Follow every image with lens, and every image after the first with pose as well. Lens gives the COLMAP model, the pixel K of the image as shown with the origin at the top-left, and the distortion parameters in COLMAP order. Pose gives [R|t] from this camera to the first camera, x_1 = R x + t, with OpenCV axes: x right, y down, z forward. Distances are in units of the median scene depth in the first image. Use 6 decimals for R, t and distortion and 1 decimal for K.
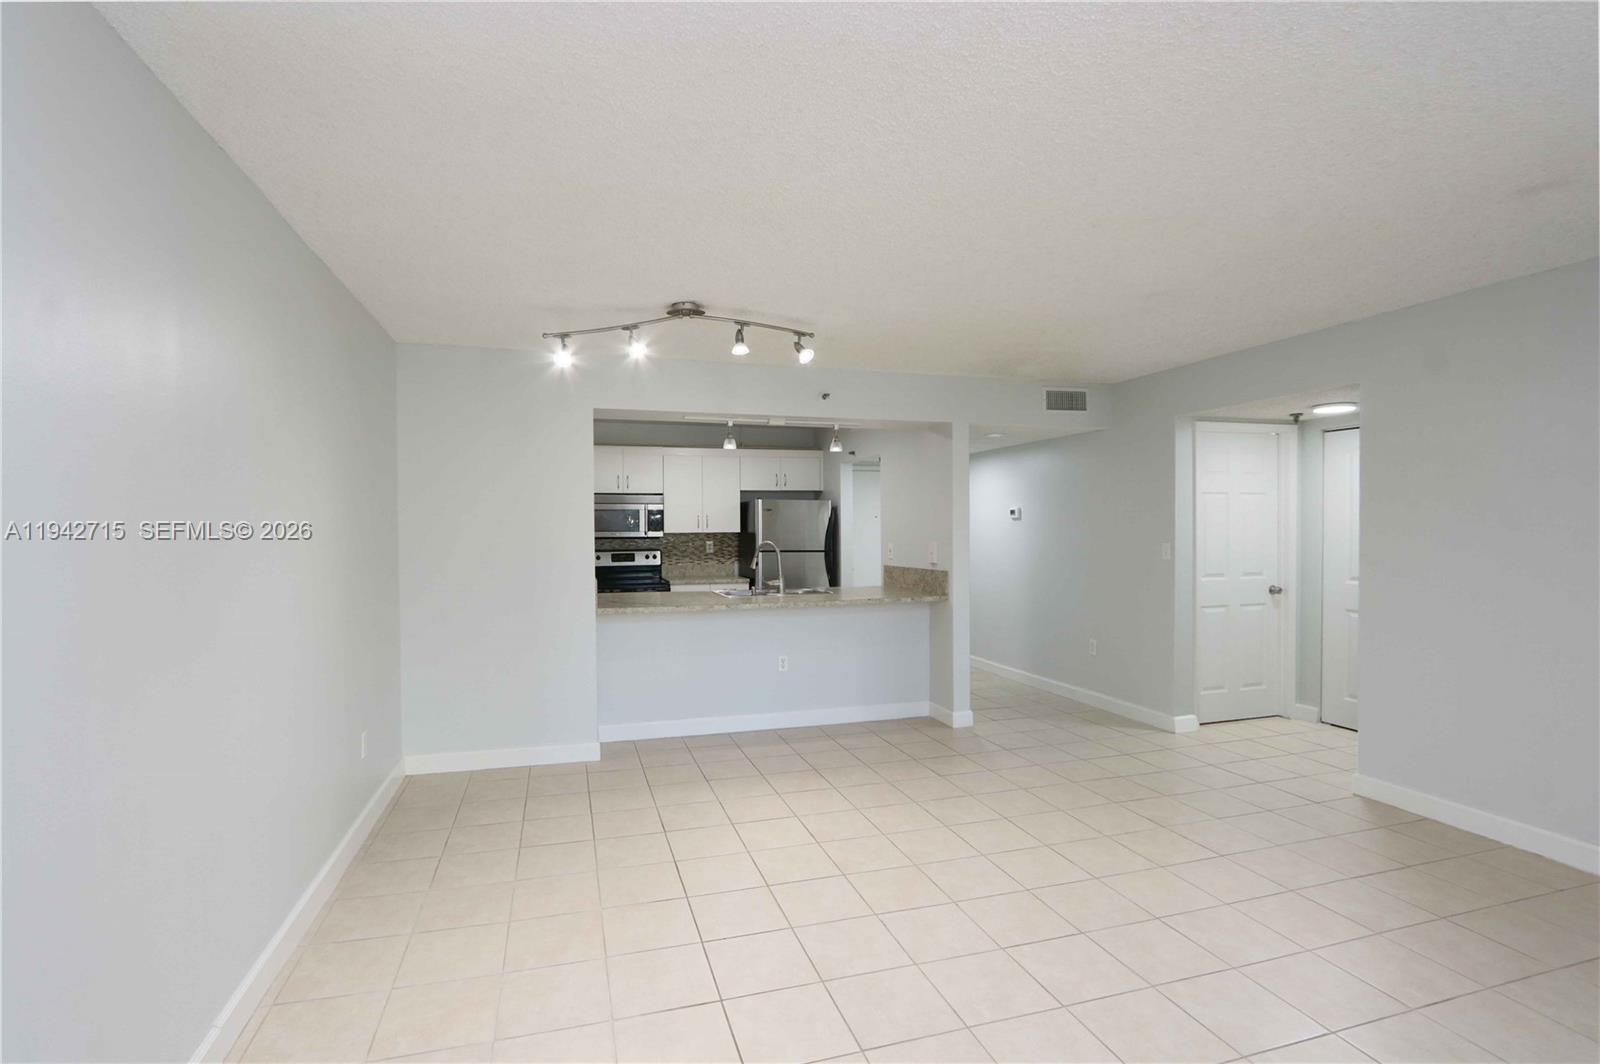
lens RADIAL K [[742.6, 0, 780.5], [0, 742.6, 537.4], [0, 0, 1]] dist [-0.018593, 0.000520]
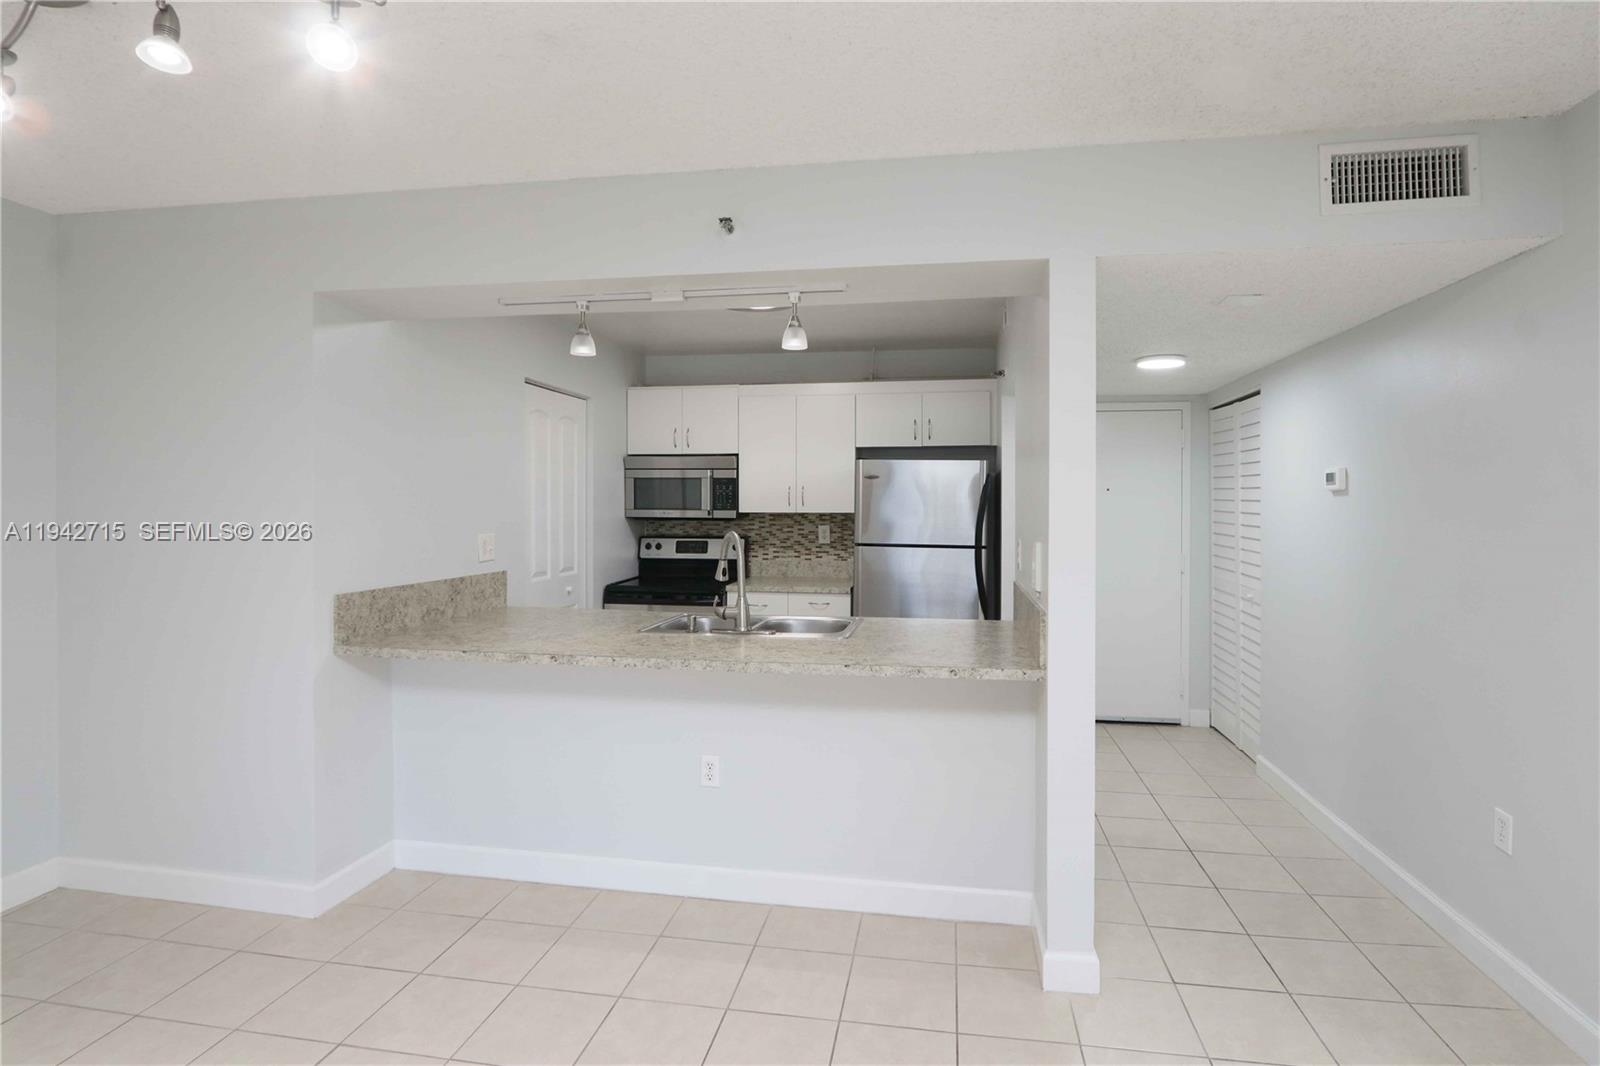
lens RADIAL K [[787.0, 0, 825.5], [0, 787.0, 509.9], [0, 0, 1]] dist [-0.017677, 0.000272]
pose [[0.902024, 0.011361, -0.431536, 0.233100], [-0.013766, 0.999902, -0.002450, -0.008200], [0.431466, 0.008151, 0.902092, 0.411435]]
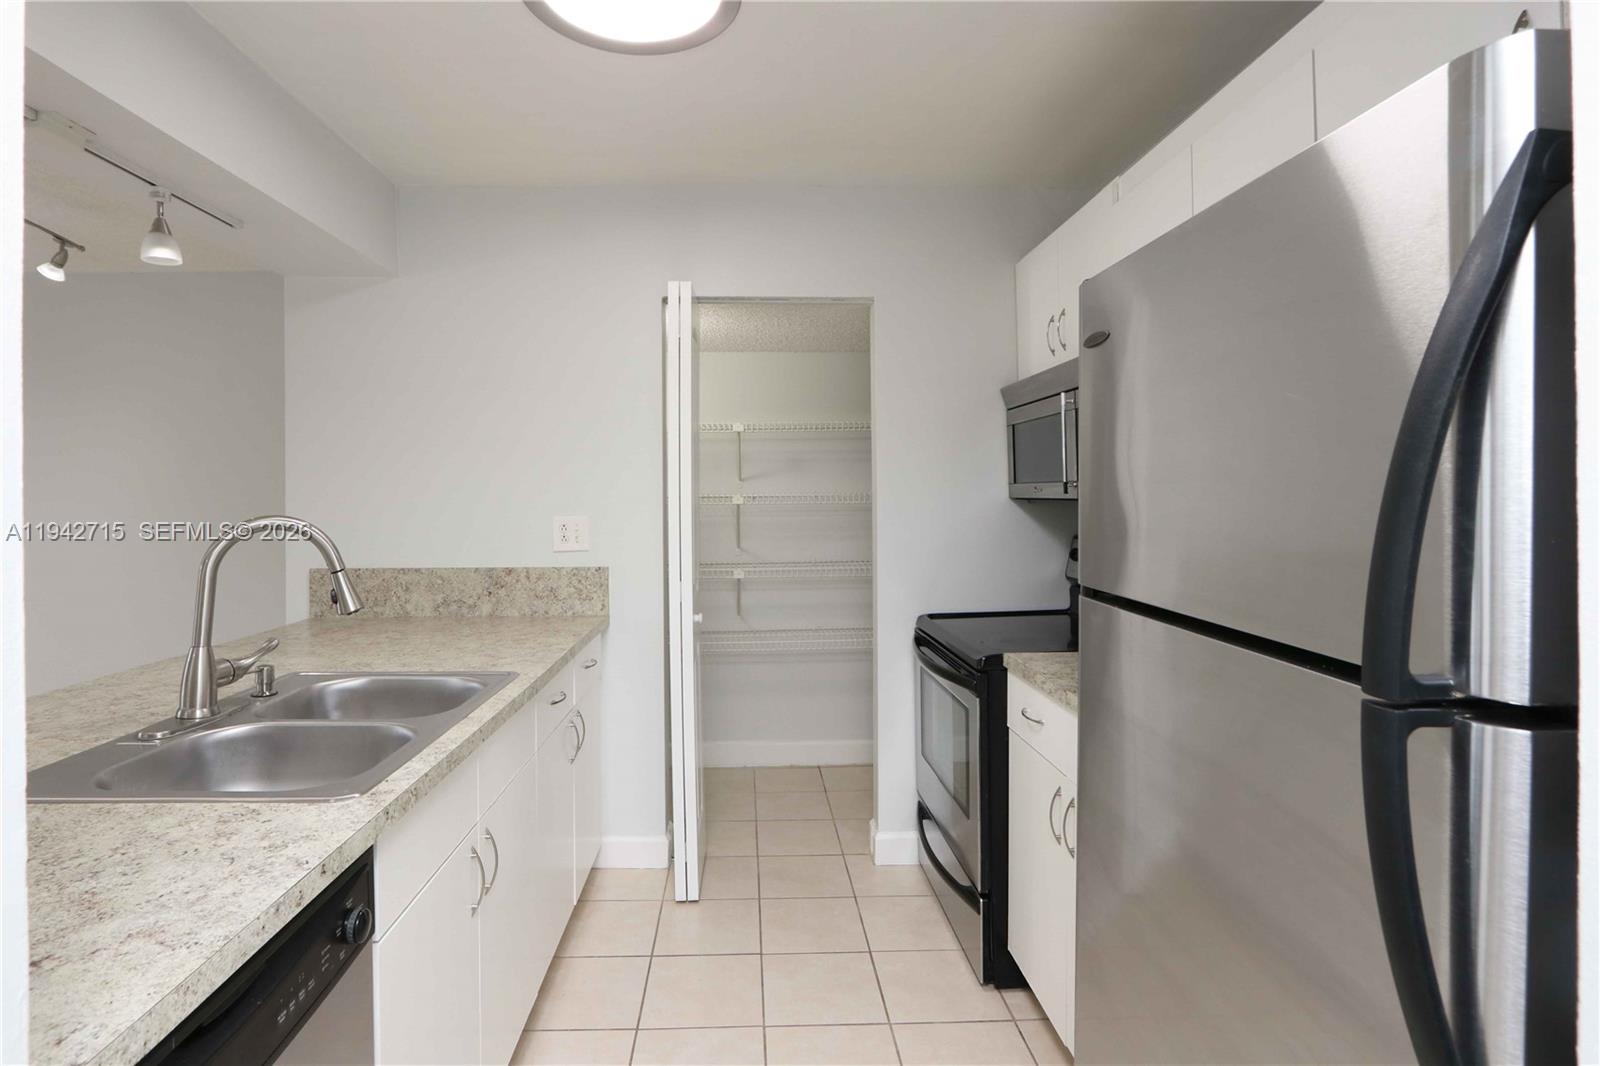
lens RADIAL K [[788.8, 0, 769.5], [0, 788.8, 505.0], [0, 0, 1]] dist [-0.024823, 0.000444]
pose [[-0.252263, 0.014332, -0.967553, 0.167705], [-0.004832, 0.999859, 0.016070, -0.002970], [0.967647, 0.008729, -0.252158, 0.998122]]
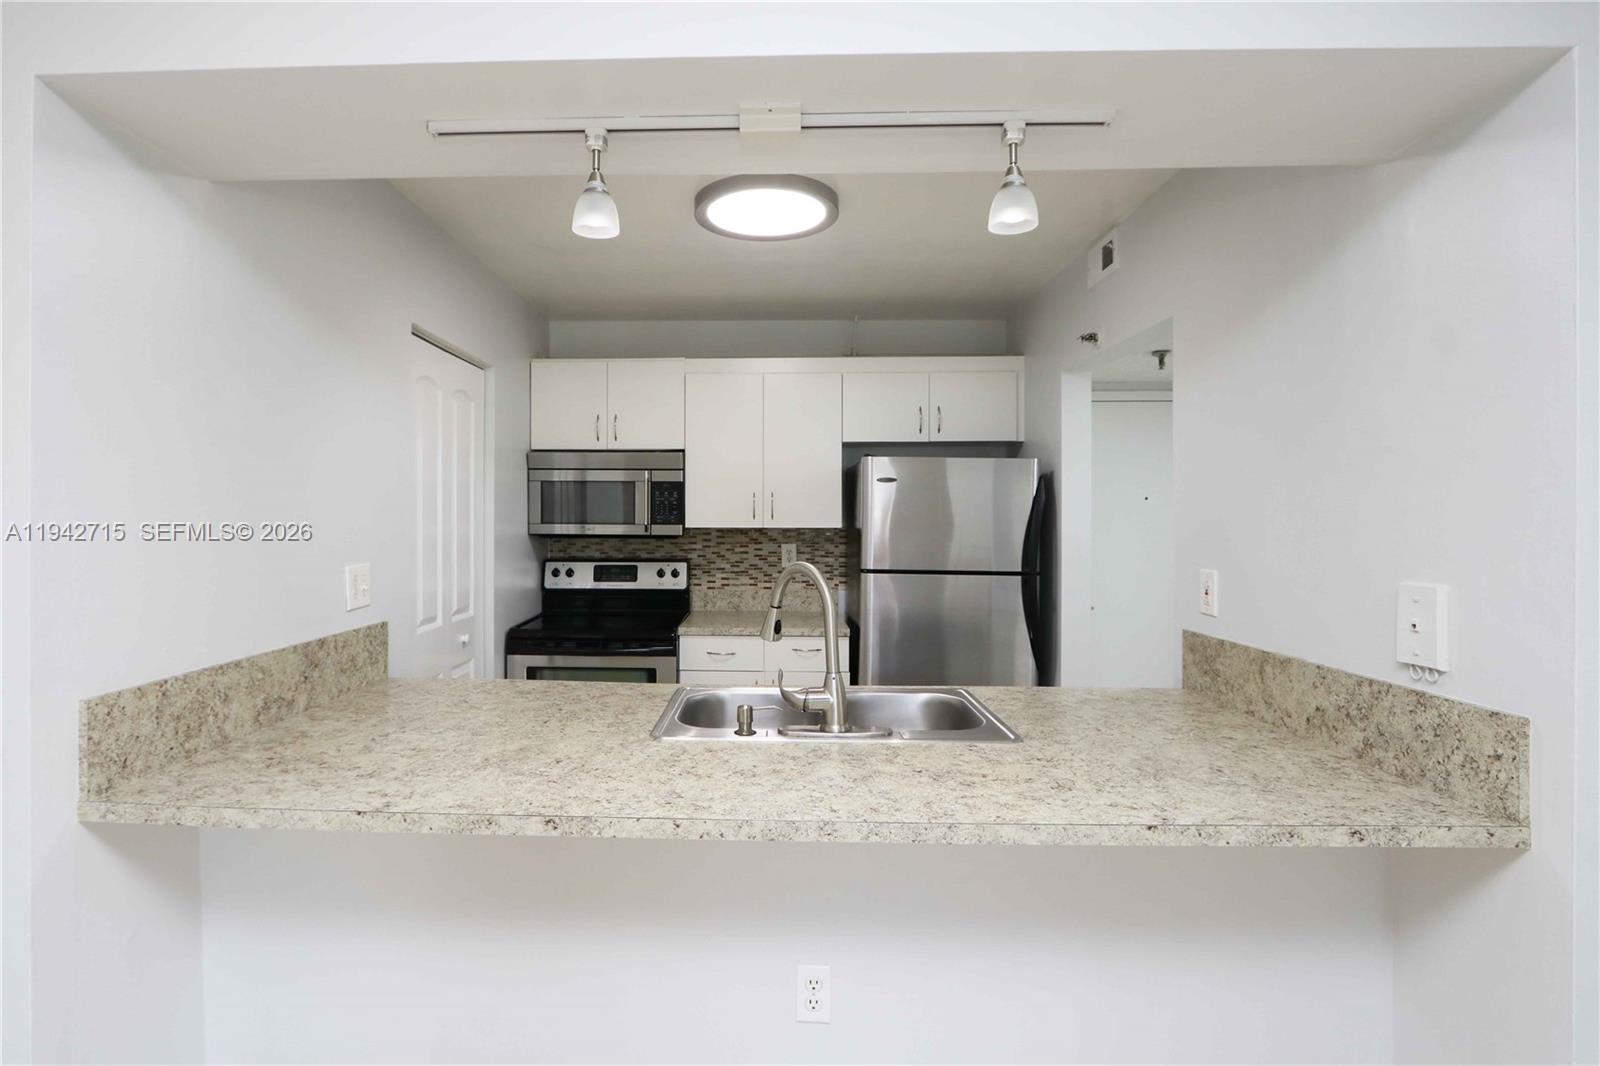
lens RADIAL K [[788.8, 0, 743.5], [0, 788.8, 515.7], [0, 0, 1]] dist [-0.019343, 0.000155]
pose [[0.946818, 0.008220, -0.321665, 0.055801], [-0.012815, 0.999844, -0.012170, -0.008607], [0.321515, 0.015645, 0.946775, 0.531439]]
